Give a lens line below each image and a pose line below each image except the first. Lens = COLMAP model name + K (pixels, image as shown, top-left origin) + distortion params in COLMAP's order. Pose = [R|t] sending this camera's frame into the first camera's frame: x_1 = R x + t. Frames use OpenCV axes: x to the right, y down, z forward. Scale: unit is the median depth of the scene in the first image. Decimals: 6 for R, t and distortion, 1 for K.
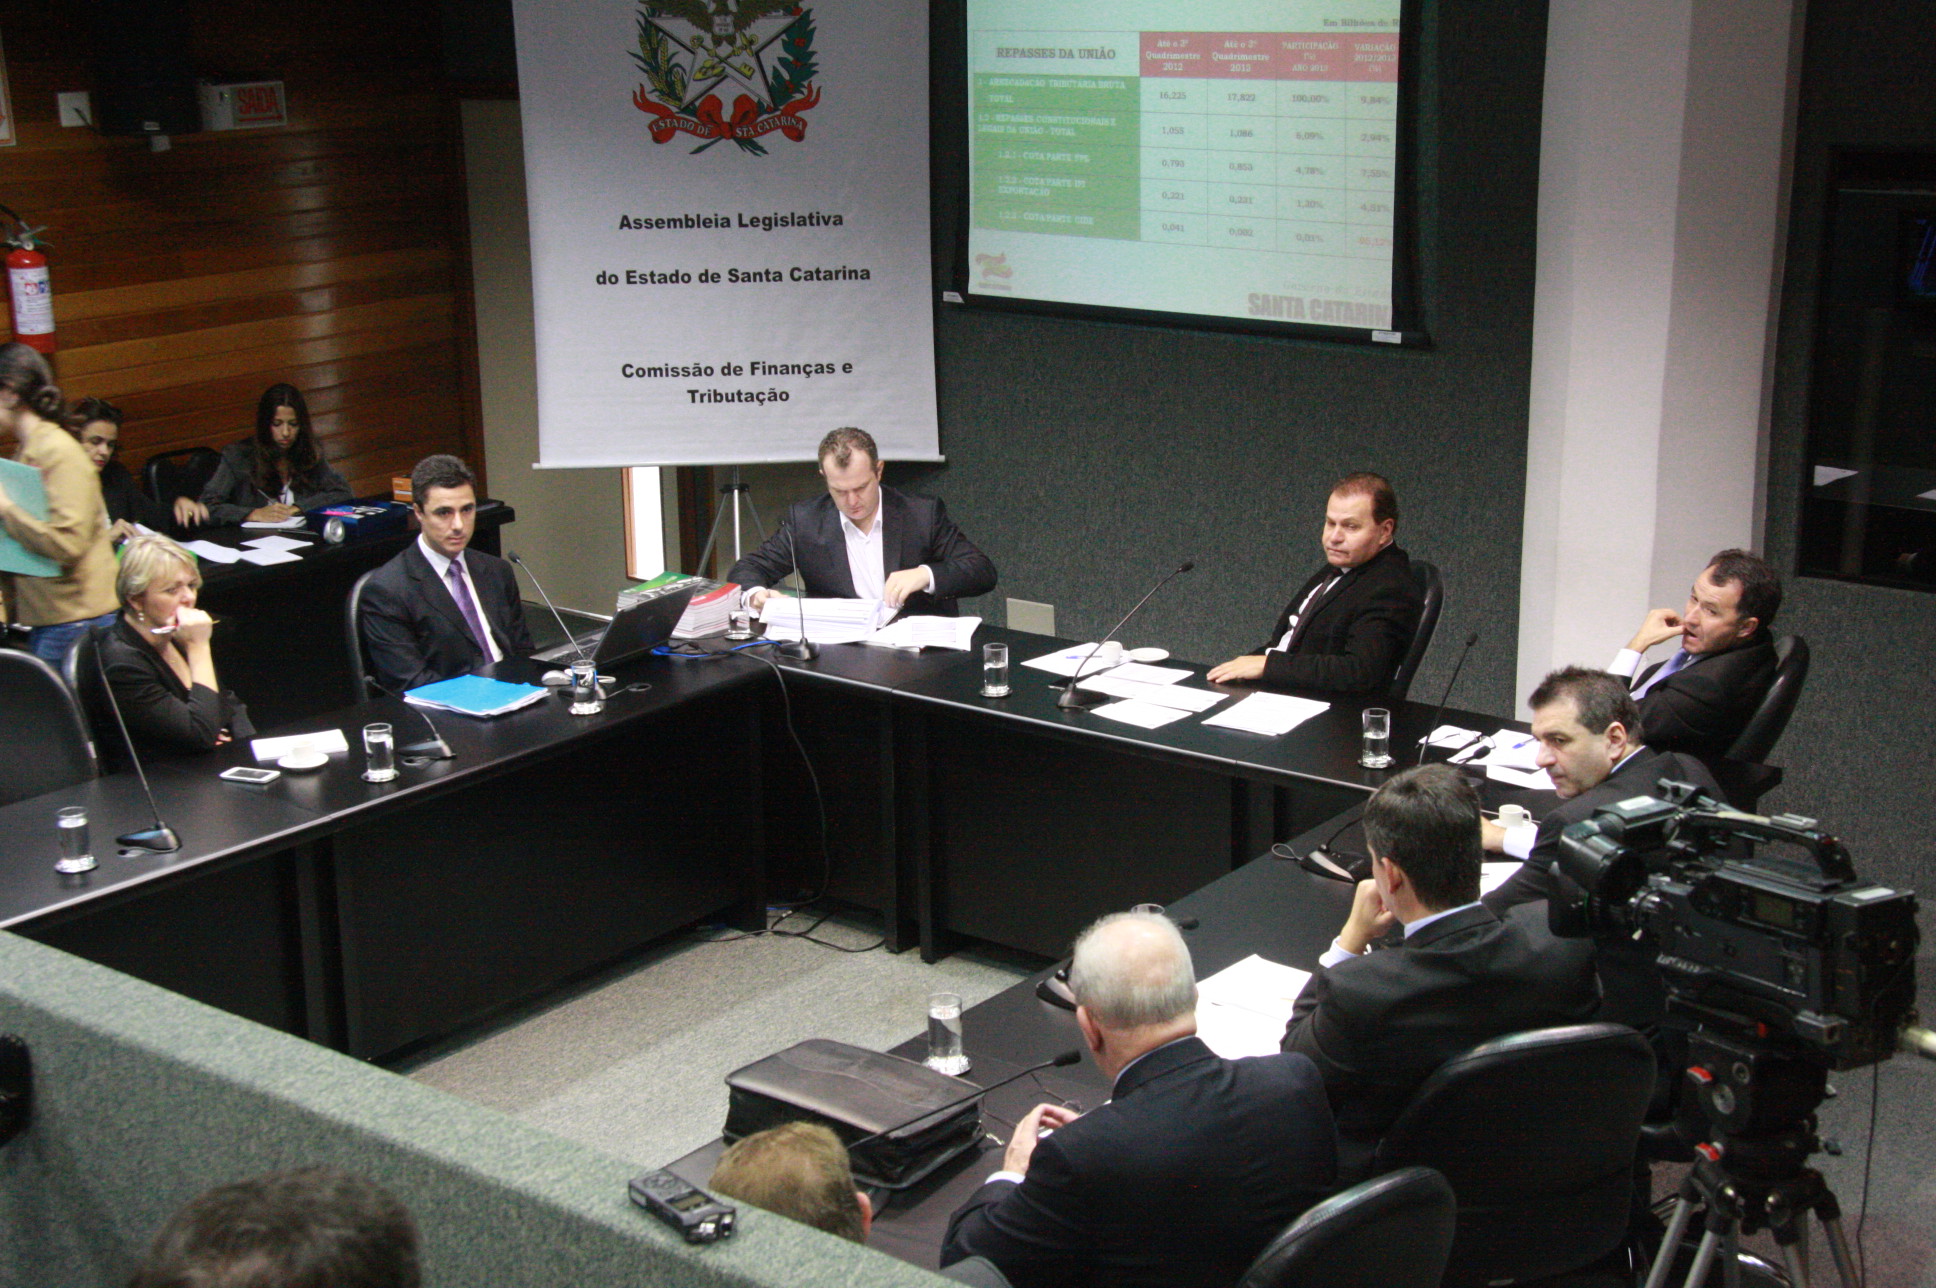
lens RADIAL K [[2711.0, 0, 967.1], [0, 2711.0, 652.8], [0, 0, 1]] dist [0.122816, 0.000000]
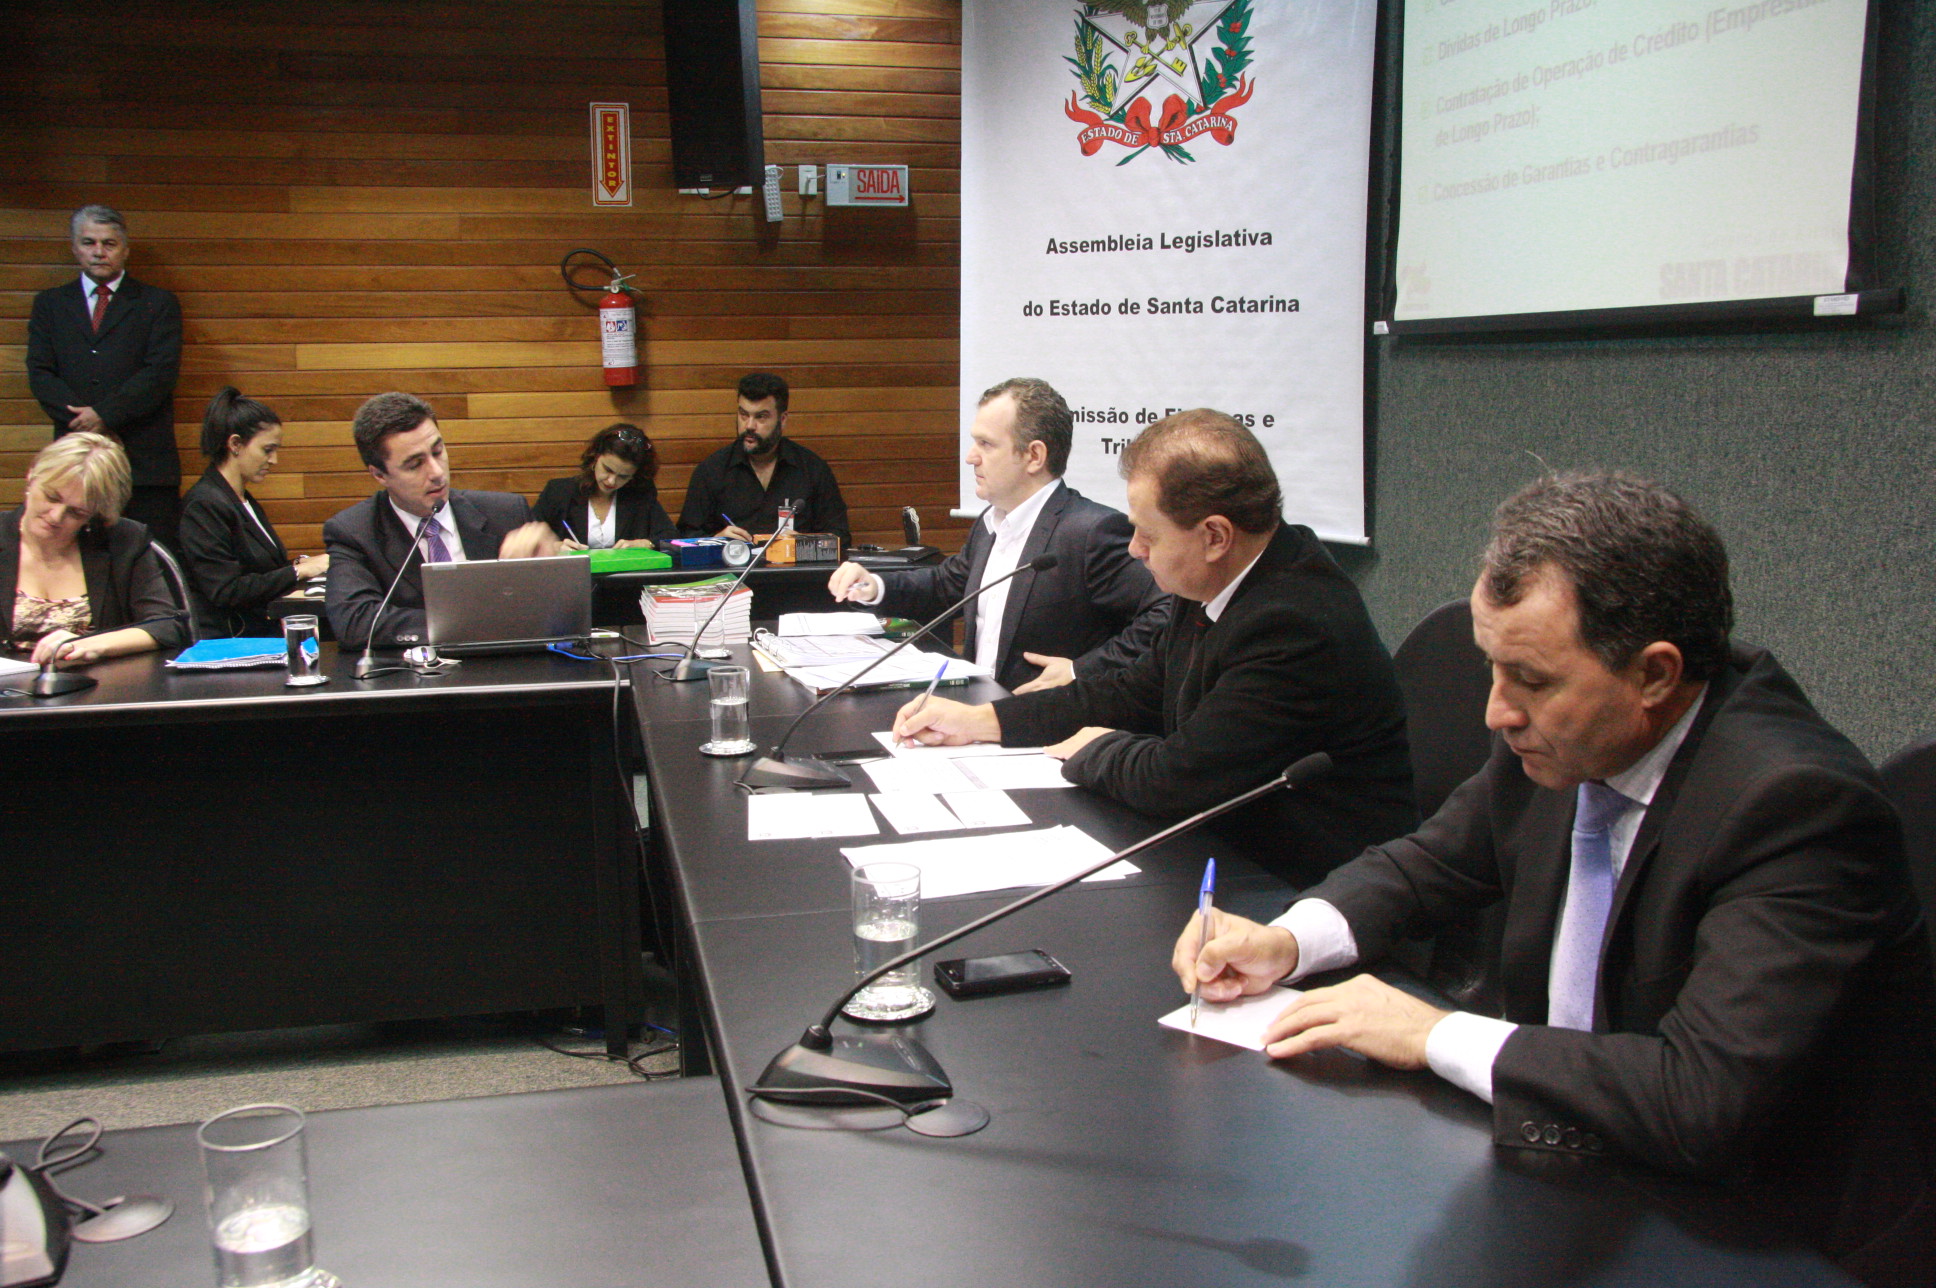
lens RADIAL K [[1682.0, 0, 971.5], [0, 1682.0, 633.2], [0, 0, 1]] dist [-0.085295, 0.023289]
pose [[0.790230, 0.112287, -0.602435, 0.202326], [-0.178775, 0.982548, -0.051370, 0.000149], [0.586153, 0.148294, 0.796513, 0.570540]]
